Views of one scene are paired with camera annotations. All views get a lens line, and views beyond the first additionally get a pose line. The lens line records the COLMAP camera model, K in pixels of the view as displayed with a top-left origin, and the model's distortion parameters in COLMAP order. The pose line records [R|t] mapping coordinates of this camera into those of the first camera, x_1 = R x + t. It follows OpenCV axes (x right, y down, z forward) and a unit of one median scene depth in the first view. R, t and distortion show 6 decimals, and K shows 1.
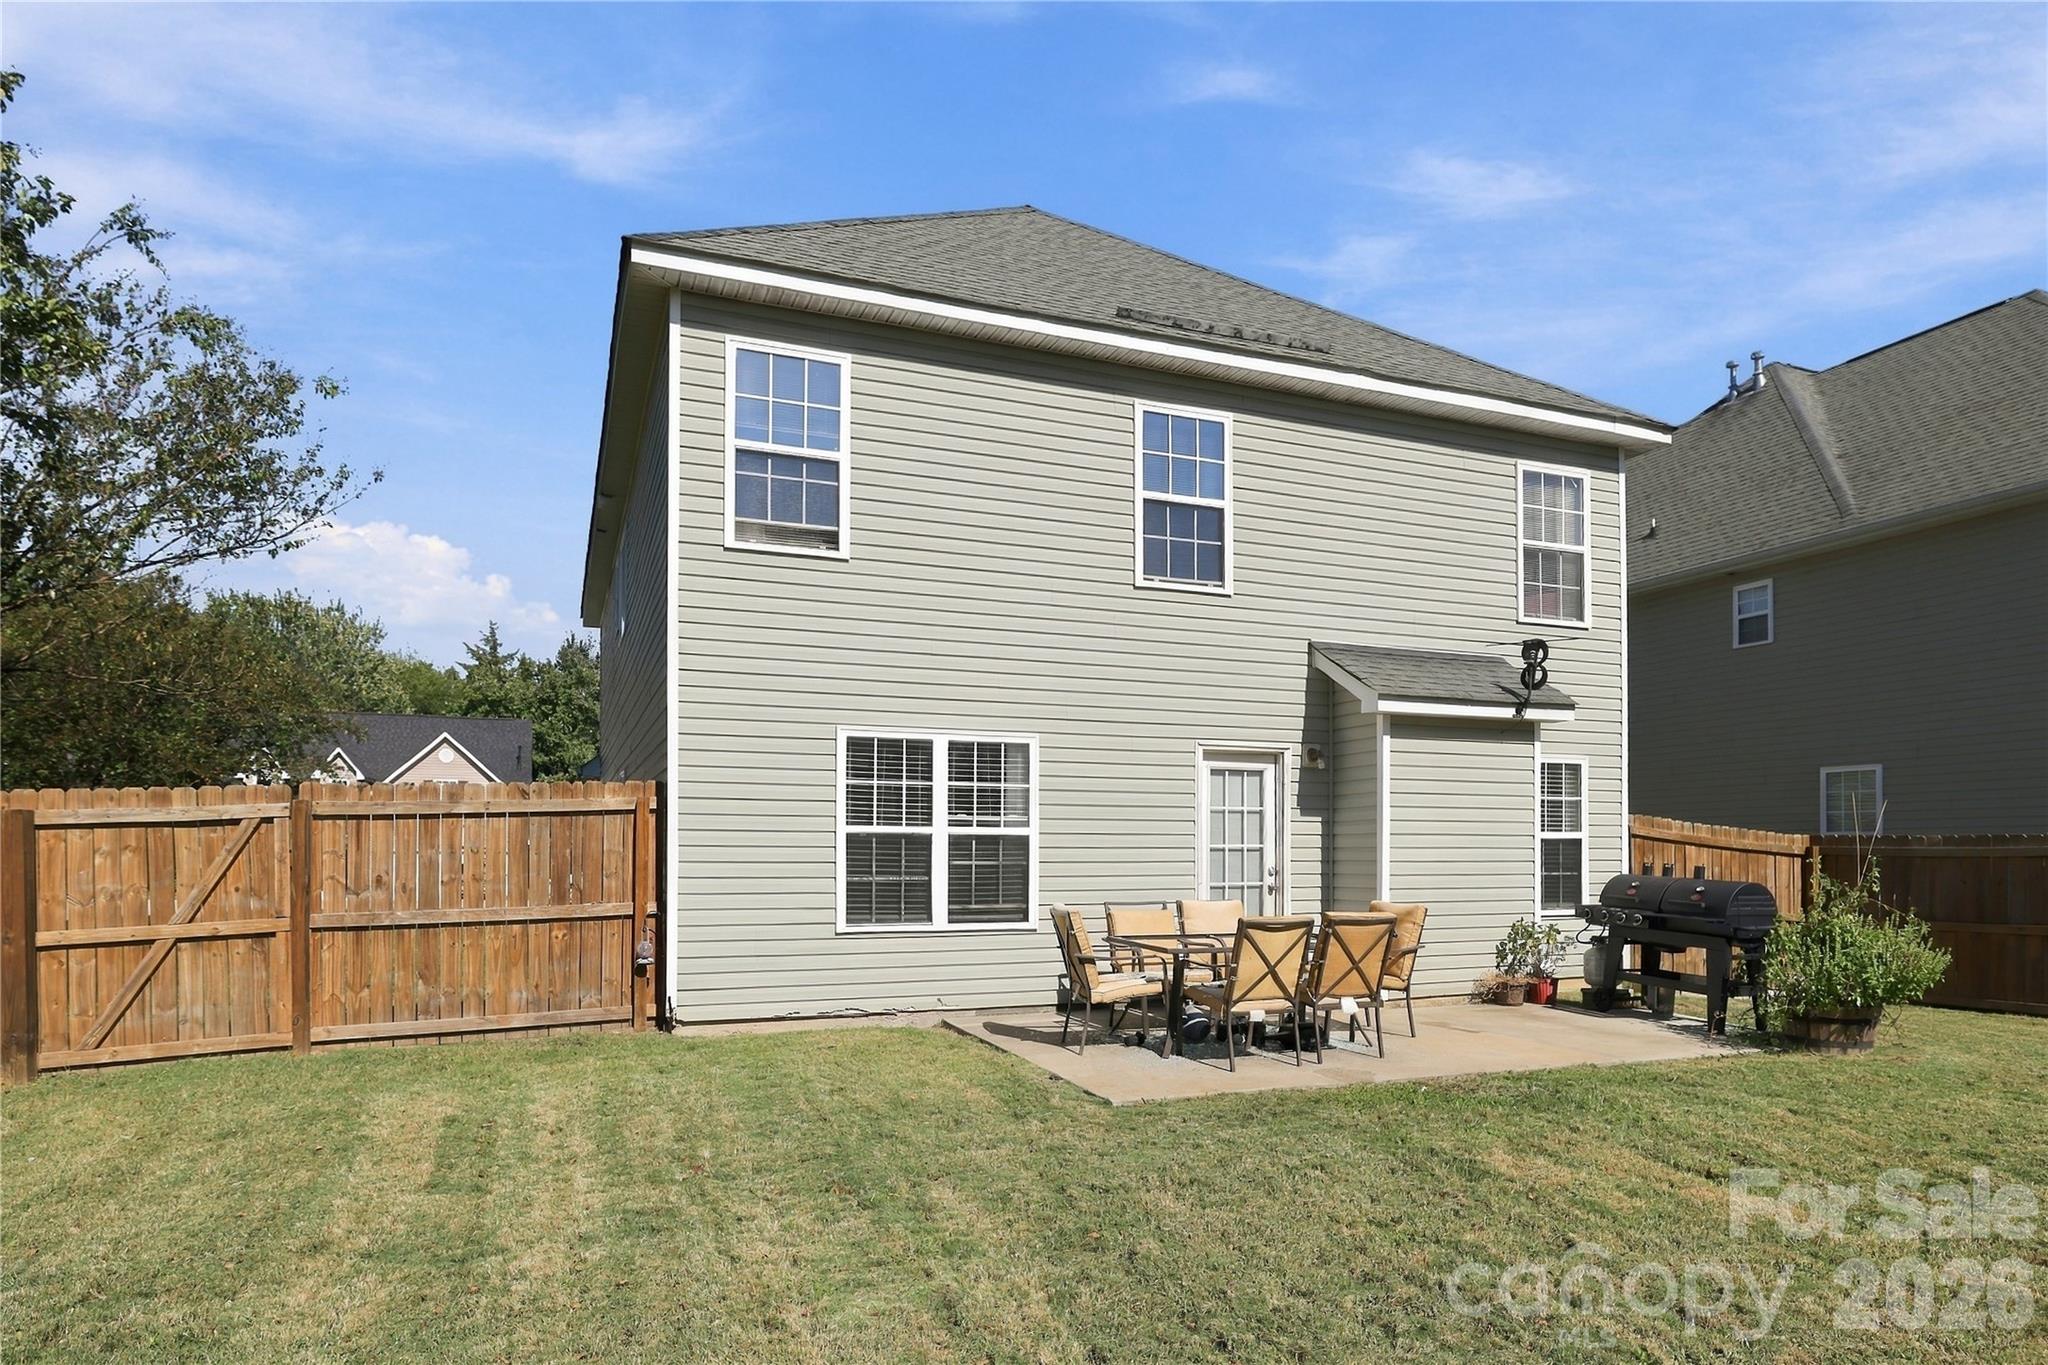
lens RADIAL K [[1196.9, 0, 1028.0], [0, 1196.9, 844.2], [0, 0, 1]] dist [-0.020793, 0.000166]
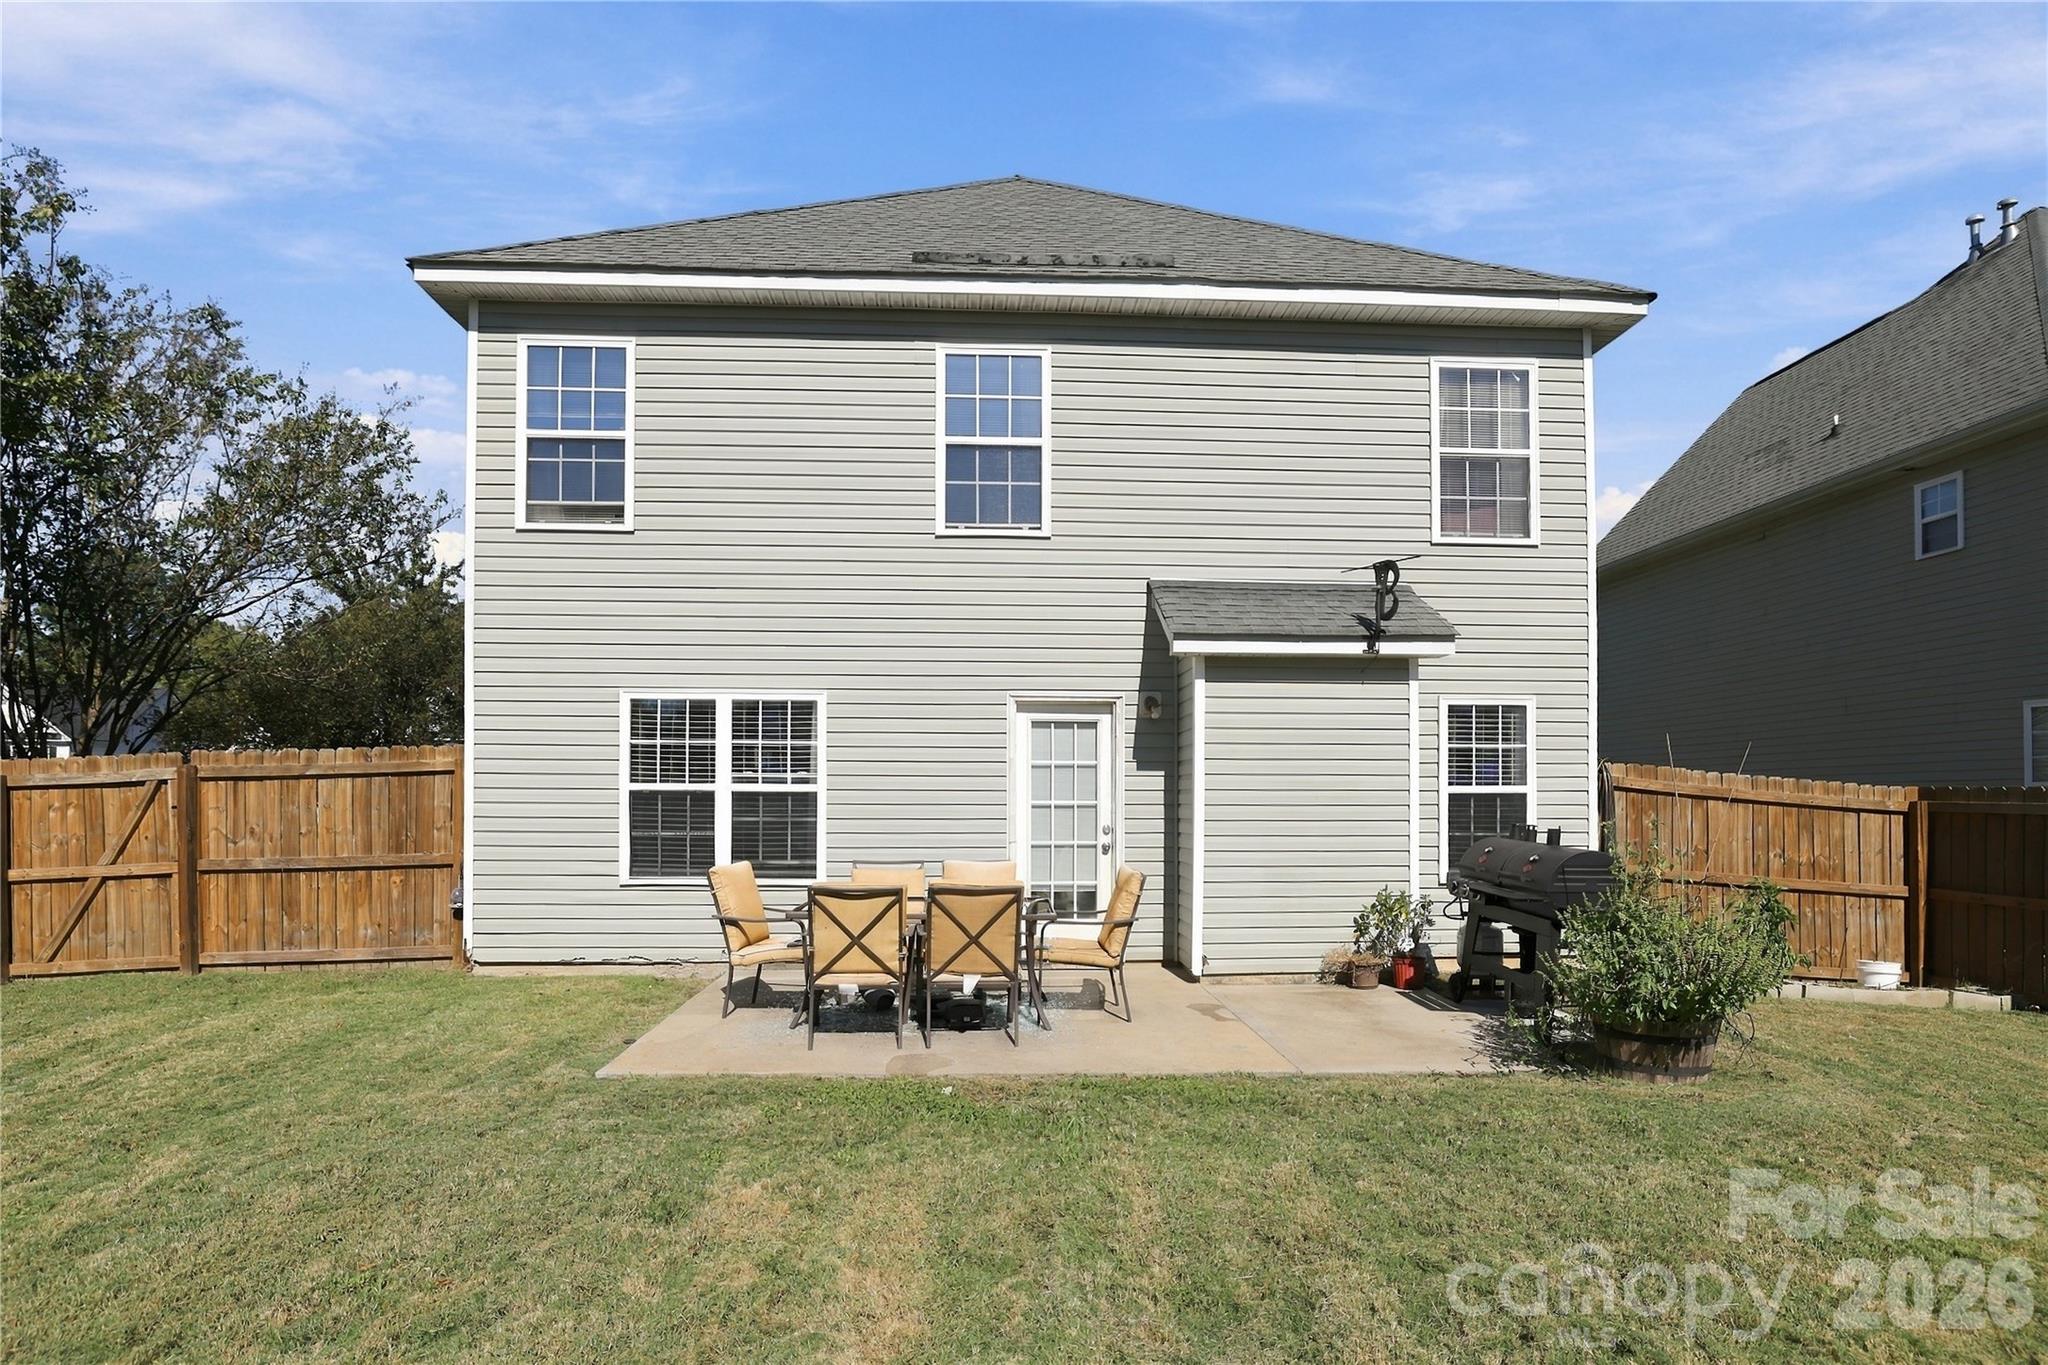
lens RADIAL K [[1078.4, 0, 1026.8], [0, 1078.4, 791.7], [0, 0, 1]] dist [-0.033562, 0.011918]
pose [[0.948452, -0.002111, -0.316915, 0.453741], [0.001287, 0.999995, -0.002810, -0.004812], [0.316919, 0.002257, 0.948450, 0.201681]]
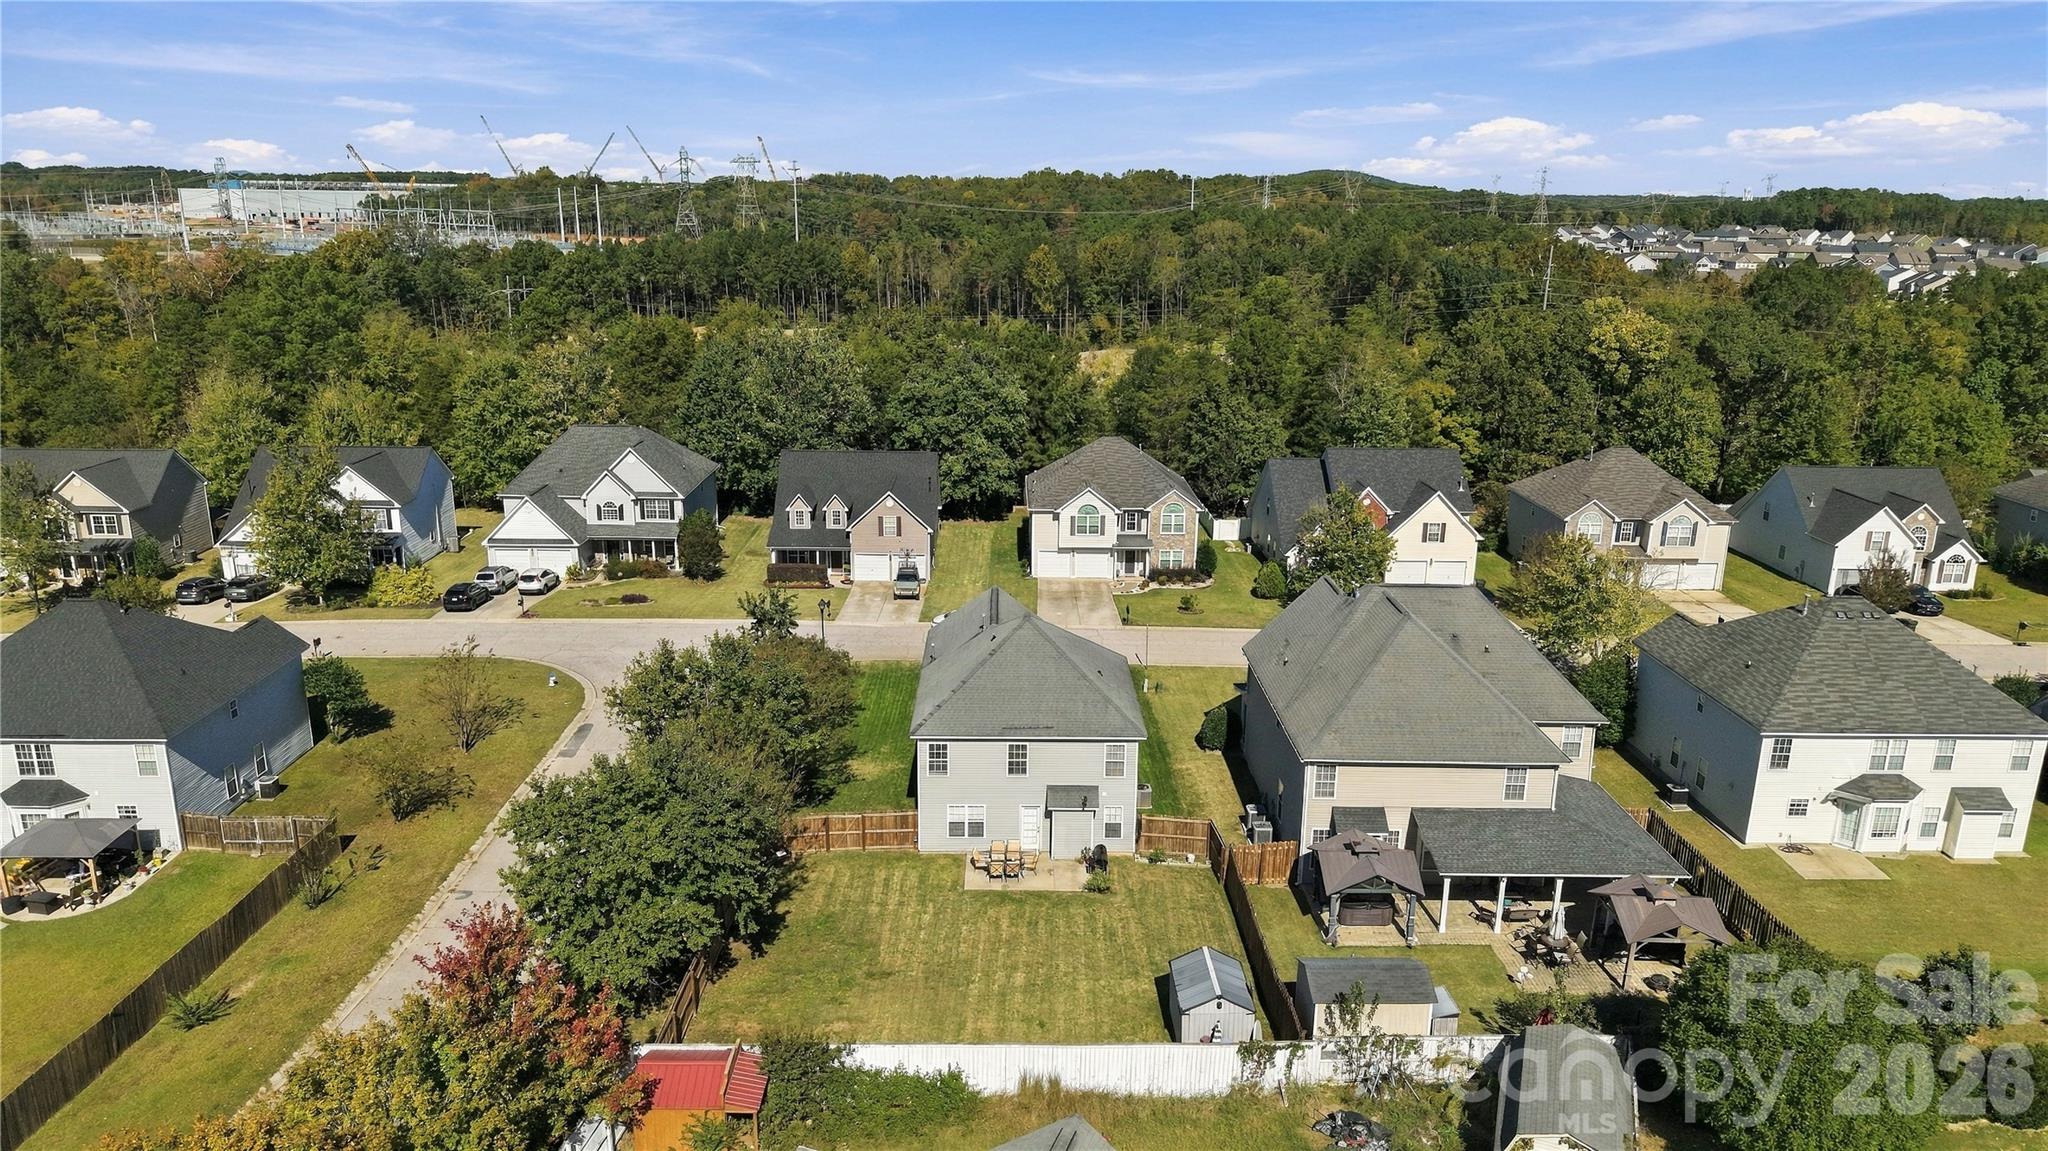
lens RADIAL K [[1362.0, 0, 1024.0], [0, 1362.0, 575.5], [0, 0, 1]] dist [0.068279, -0.097534]
pose [[0.933965, 0.104320, -0.341800, 2.137862], [-0.009690, 0.963486, 0.267584, -2.703512], [0.357234, -0.246602, 0.900873, -4.154302]]
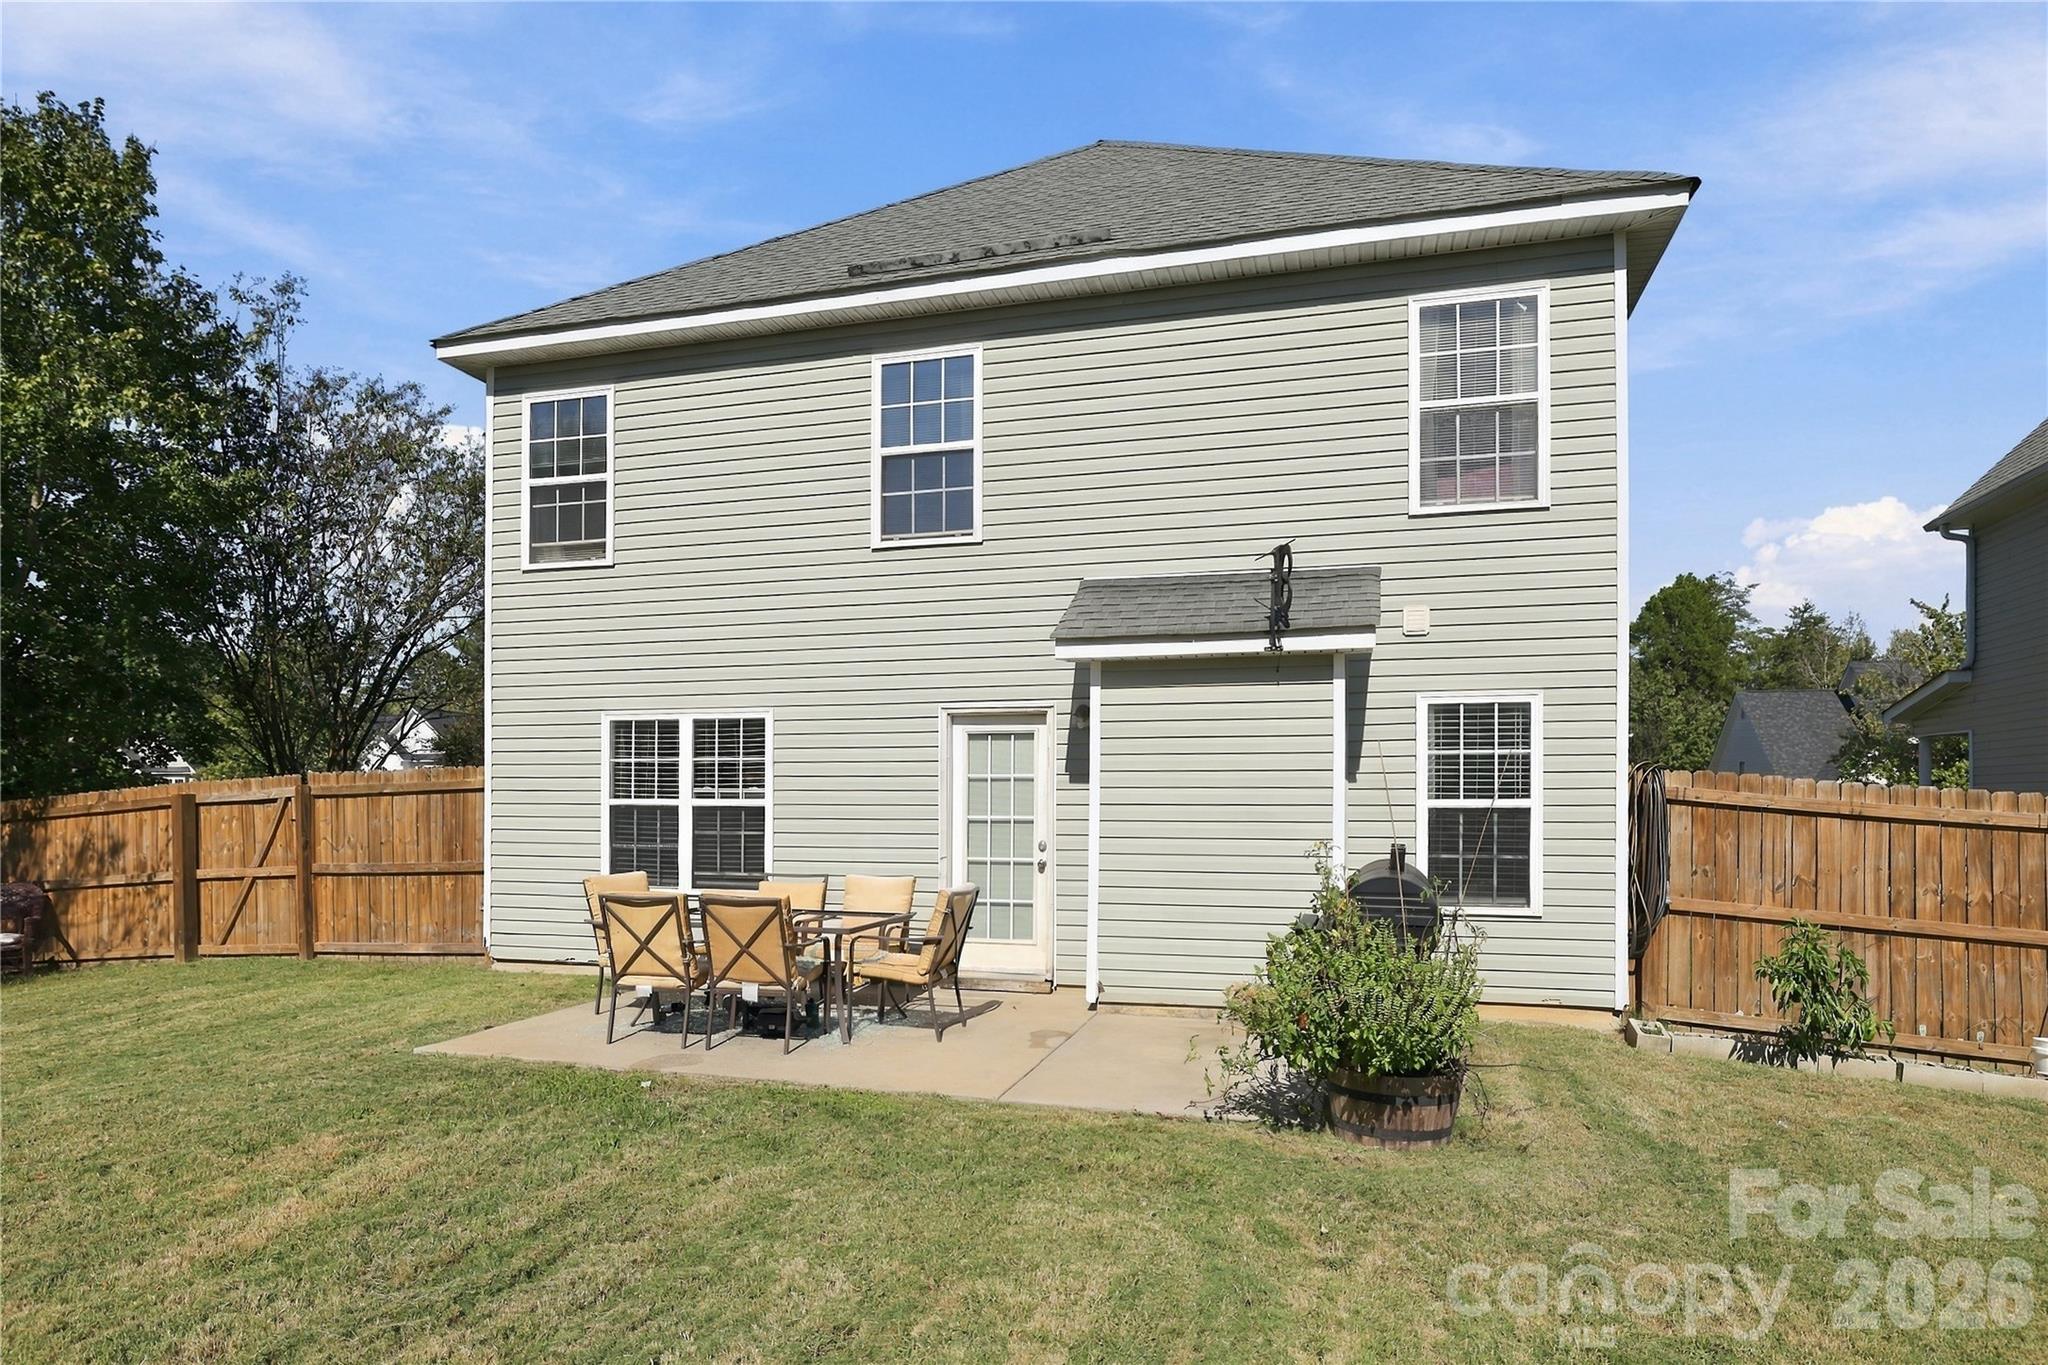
lens RADIAL K [[1180.2, 0, 1021.7], [0, 1180.2, 814.3], [0, 0, 1]] dist [-0.019091, -0.000014]
pose [[0.793832, 0.000749, -0.608136, 0.797213], [0.000023, 0.999999, 0.001261, -0.002006], [0.608137, -0.001015, 0.793832, 0.327913]]
